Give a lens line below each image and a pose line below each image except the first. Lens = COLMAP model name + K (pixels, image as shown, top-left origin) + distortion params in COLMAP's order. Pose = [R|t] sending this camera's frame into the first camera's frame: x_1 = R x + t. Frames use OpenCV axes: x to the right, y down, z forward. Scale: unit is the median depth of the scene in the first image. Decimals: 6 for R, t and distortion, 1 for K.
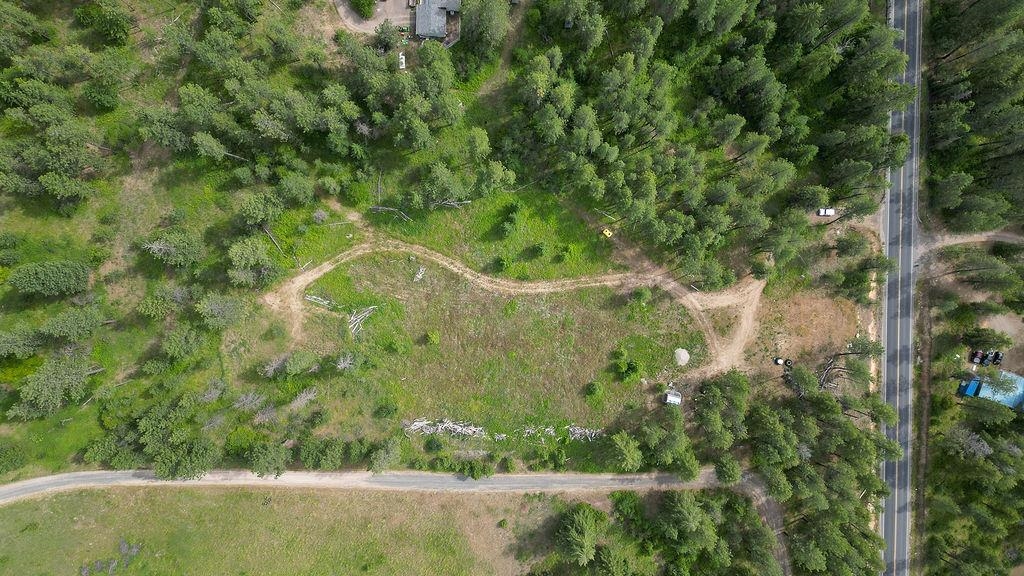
lens RADIAL K [[715.3, 0, 511.0], [0, 715.3, 281.5], [0, 0, 1]] dist [0.089382, -0.105083]
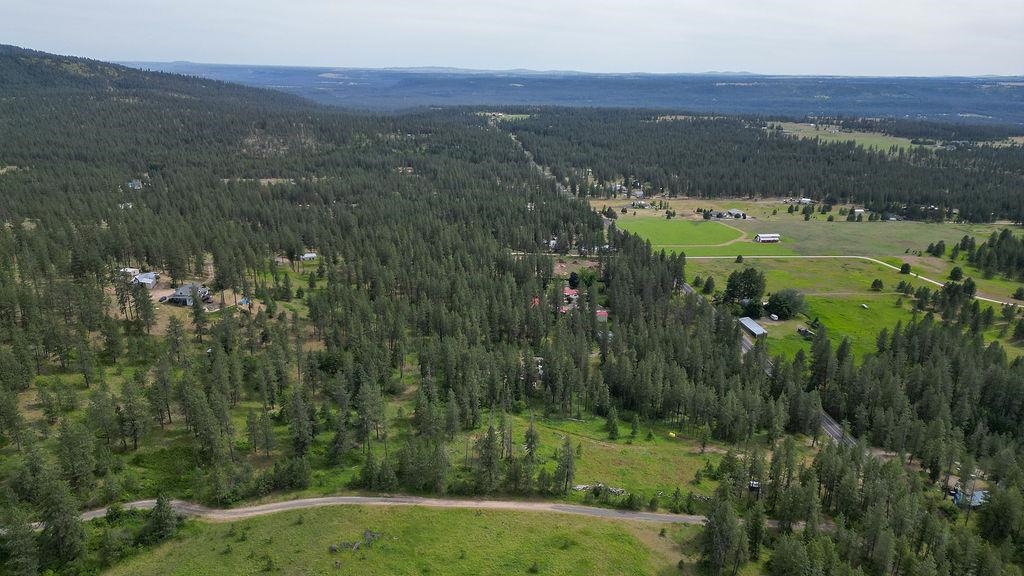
lens RADIAL K [[713.6, 0, 514.2], [0, 713.6, 288.0], [0, 0, 1]] dist [0.089236, -0.088827]
pose [[0.994724, -0.025725, 0.099313, -0.377135], [0.102510, 0.287656, -0.952232, 1.361793], [-0.004072, 0.957388, 0.288775, 0.233718]]
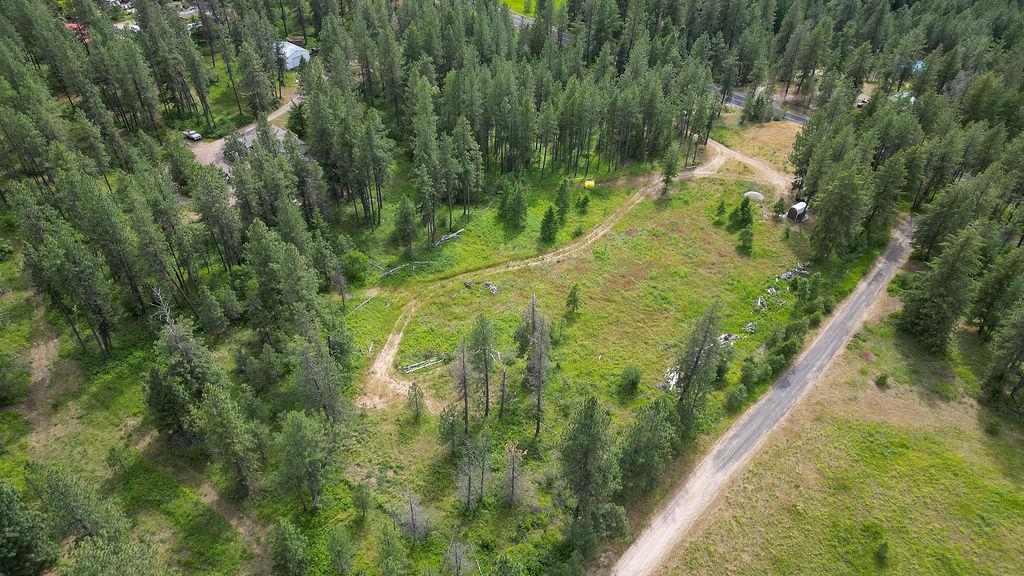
lens RADIAL K [[713.6, 0, 514.2], [0, 713.6, 288.0], [0, 0, 1]] dist [0.089236, -0.088827]
pose [[0.628559, -0.514410, 0.583349, -0.533943], [0.777760, 0.414194, -0.472792, 0.348881], [0.001589, 0.750883, 0.660433, 0.516163]]
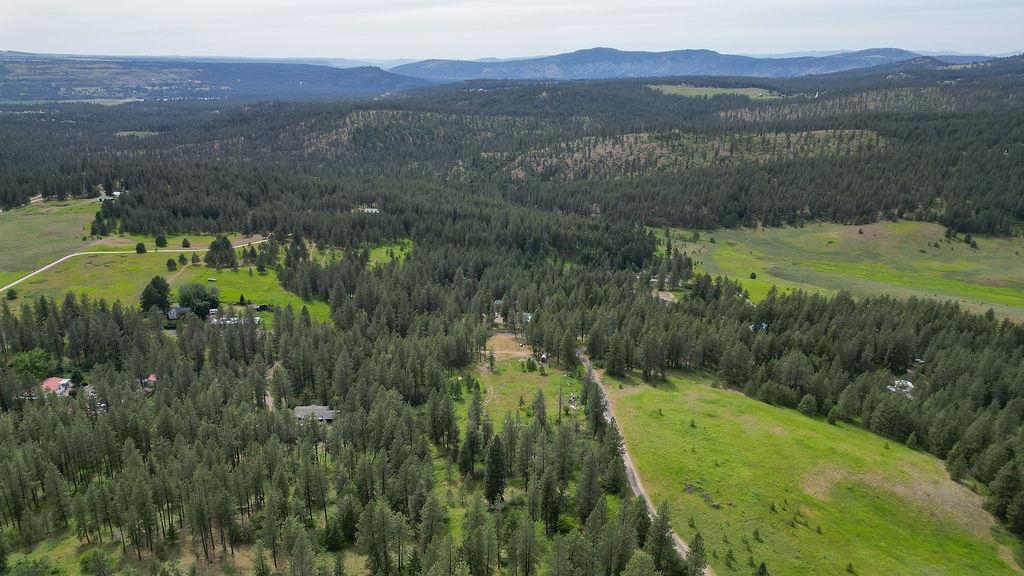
lens RADIAL K [[713.6, 0, 514.2], [0, 713.6, 288.0], [0, 0, 1]] dist [0.089236, -0.088827]
pose [[-0.071169, -0.318030, 0.945406, -1.605981], [0.997459, -0.019538, 0.068515, -0.050805], [-0.003319, 0.947879, 0.318612, 0.186929]]
